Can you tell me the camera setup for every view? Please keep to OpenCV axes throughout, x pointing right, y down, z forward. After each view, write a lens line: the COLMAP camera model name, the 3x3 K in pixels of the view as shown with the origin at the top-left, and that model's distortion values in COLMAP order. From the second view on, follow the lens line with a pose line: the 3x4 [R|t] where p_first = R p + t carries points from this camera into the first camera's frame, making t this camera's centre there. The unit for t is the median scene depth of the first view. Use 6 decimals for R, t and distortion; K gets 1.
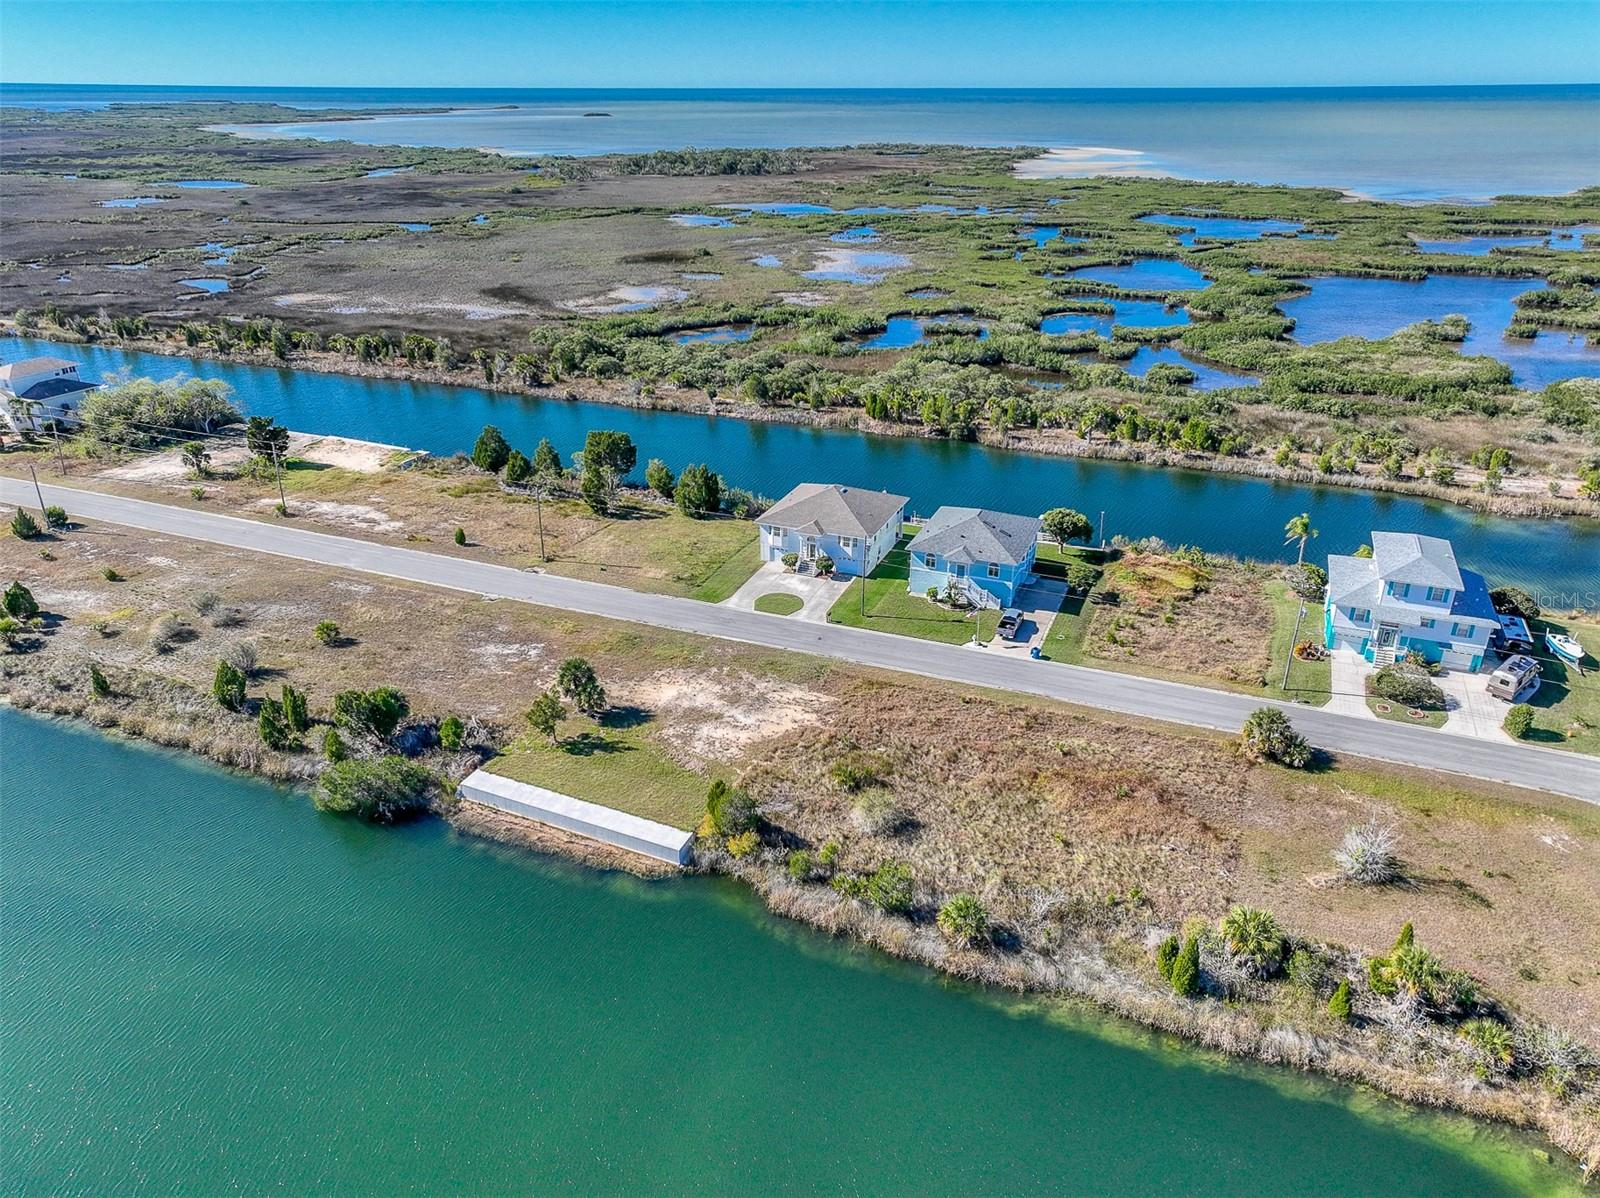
lens RADIAL K [[1118.2, 0, 799.6], [0, 1118.2, 604.9], [0, 0, 1]] dist [0.004985, 0.018410]
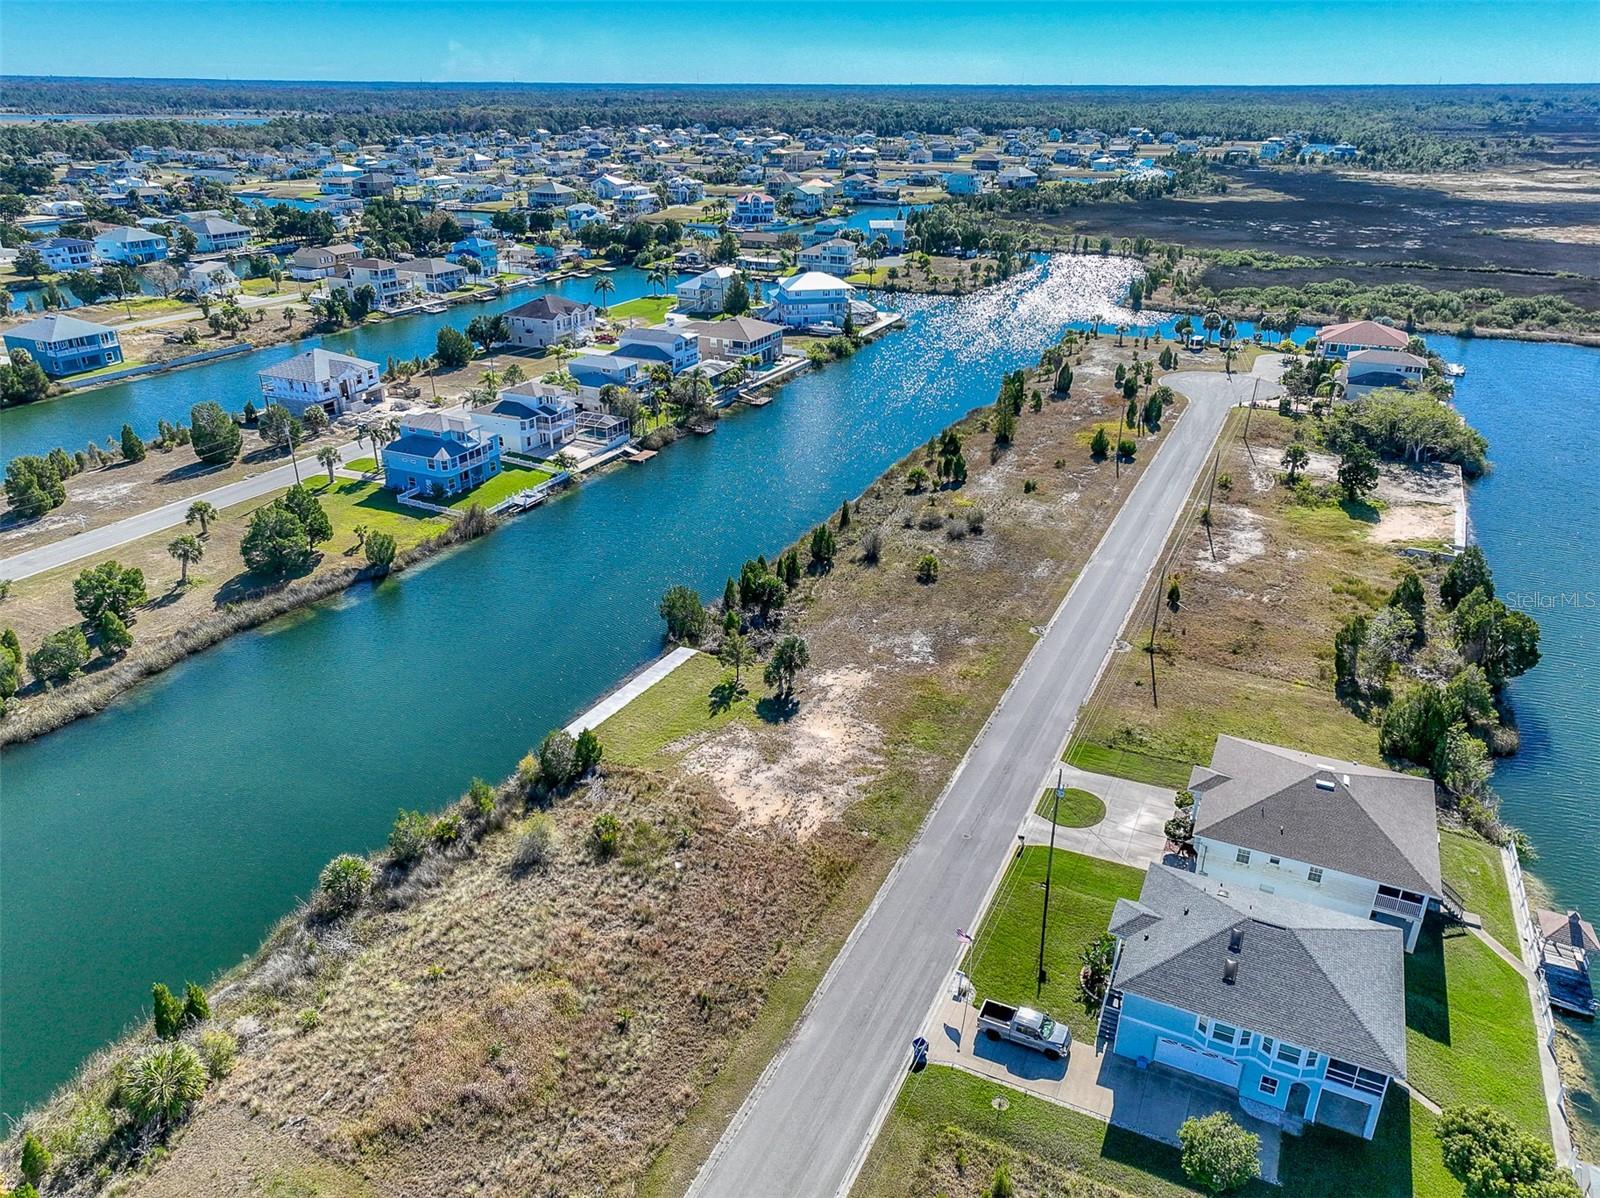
lens RADIAL K [[1118.2, 0, 797.6], [0, 1118.2, 605.2], [0, 0, 1]] dist [0.004985, 0.018410]
pose [[-0.059702, 0.421135, -0.905031, 0.553229], [-0.424271, 0.809974, 0.404890, -0.303760], [0.903565, 0.408151, 0.130318, 0.656590]]
